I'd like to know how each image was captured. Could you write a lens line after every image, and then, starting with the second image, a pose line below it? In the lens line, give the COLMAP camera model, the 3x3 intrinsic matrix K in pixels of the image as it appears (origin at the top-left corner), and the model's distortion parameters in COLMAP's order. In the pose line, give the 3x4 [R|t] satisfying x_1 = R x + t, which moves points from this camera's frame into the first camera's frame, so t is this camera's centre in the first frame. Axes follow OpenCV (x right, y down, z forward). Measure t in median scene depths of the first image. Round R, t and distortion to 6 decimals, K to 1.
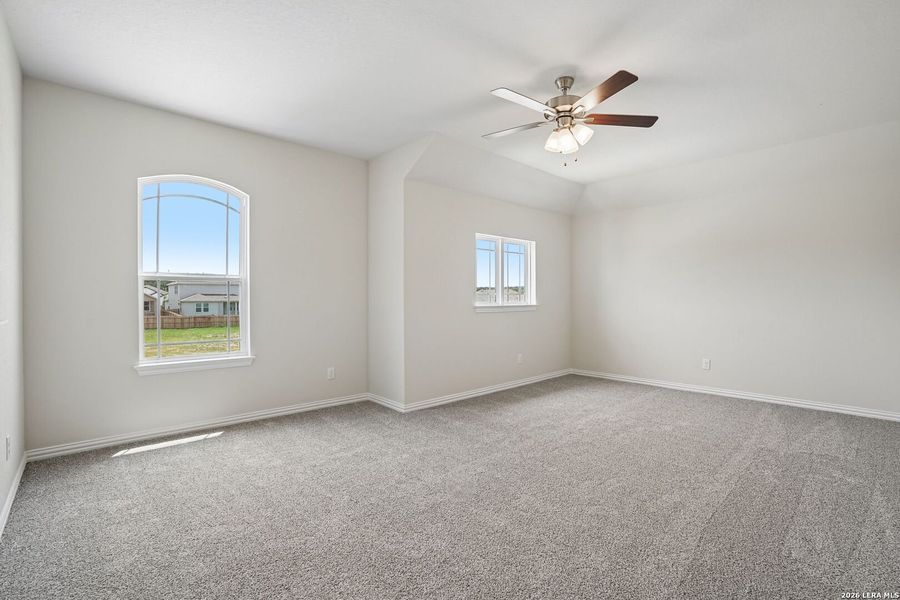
lens RADIAL K [[415.2, 0, 455.6], [0, 415.2, 299.8], [0, 0, 1]] dist [-0.035974, 0.000397]
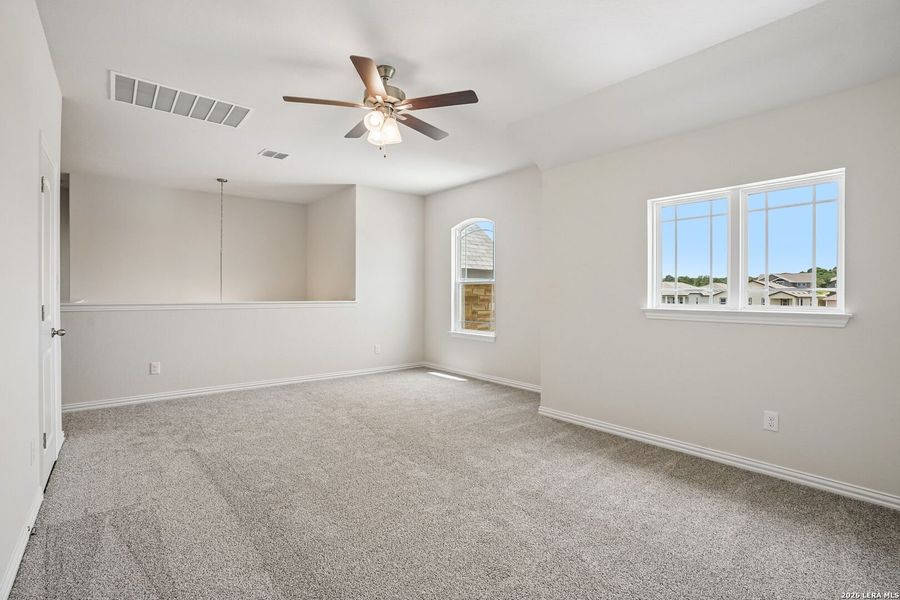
lens RADIAL K [[415.2, 0, 455.6], [0, 415.2, 299.8], [0, 0, 1]] dist [-0.035974, 0.000397]
pose [[-0.051099, 0.006607, -0.998672, 0.678098], [-0.016574, 0.999835, 0.007462, 0.000661], [0.998556, 0.016933, -0.050981, 0.670022]]
